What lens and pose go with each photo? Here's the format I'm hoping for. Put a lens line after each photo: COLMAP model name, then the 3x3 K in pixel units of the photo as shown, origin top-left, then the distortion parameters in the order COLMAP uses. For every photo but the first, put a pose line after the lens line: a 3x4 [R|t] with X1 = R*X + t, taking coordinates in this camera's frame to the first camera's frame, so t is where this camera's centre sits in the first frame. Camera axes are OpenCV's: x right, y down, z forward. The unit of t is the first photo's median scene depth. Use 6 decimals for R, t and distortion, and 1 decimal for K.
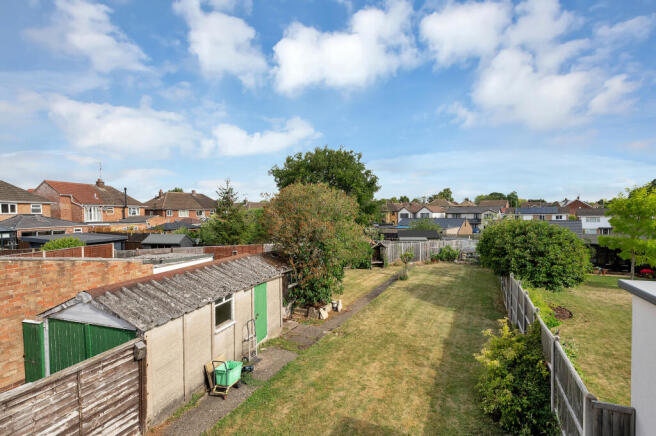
lens RADIAL K [[305.8, 0, 331.5], [0, 305.8, 222.3], [0, 0, 1]] dist [0.001984, 0.000501]
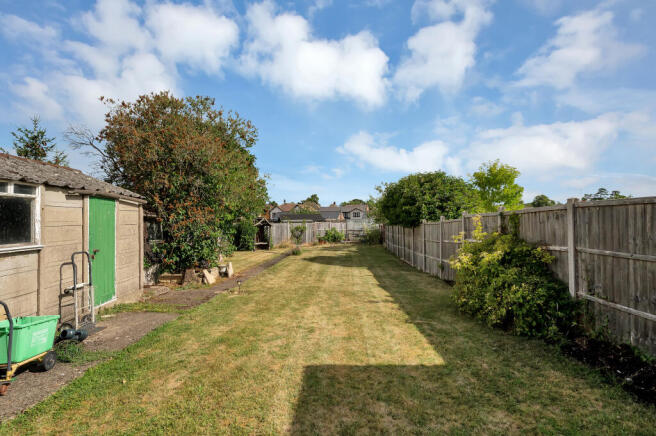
lens RADIAL K [[318.4, 0, 329.0], [0, 318.4, 218.1], [0, 0, 1]] dist [-0.000685, 0.001288]
pose [[0.915918, 0.001265, 0.401363, -0.065038], [0.015468, 0.999141, -0.038446, 0.196050], [-0.401067, 0.041422, 0.915112, 0.229845]]
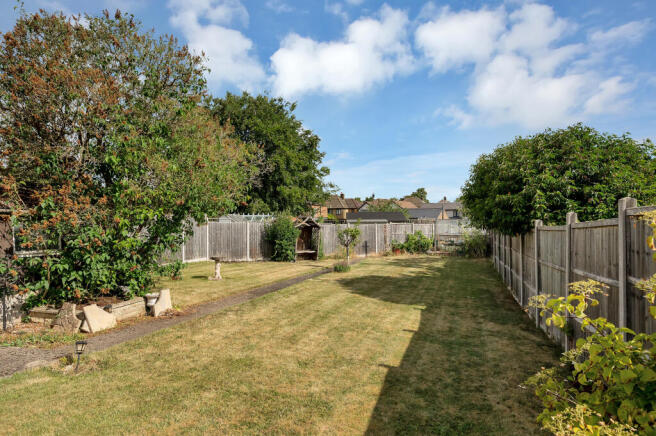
lens RADIAL K [[378.6, 0, 328.6], [0, 378.6, 216.0], [0, 0, 1]] dist [0.001380, -0.000174]
pose [[0.992868, 0.005267, 0.119104, 0.206672], [-0.000011, 0.999028, -0.044087, 0.186335], [-0.119221, 0.043772, 0.991902, 0.470480]]
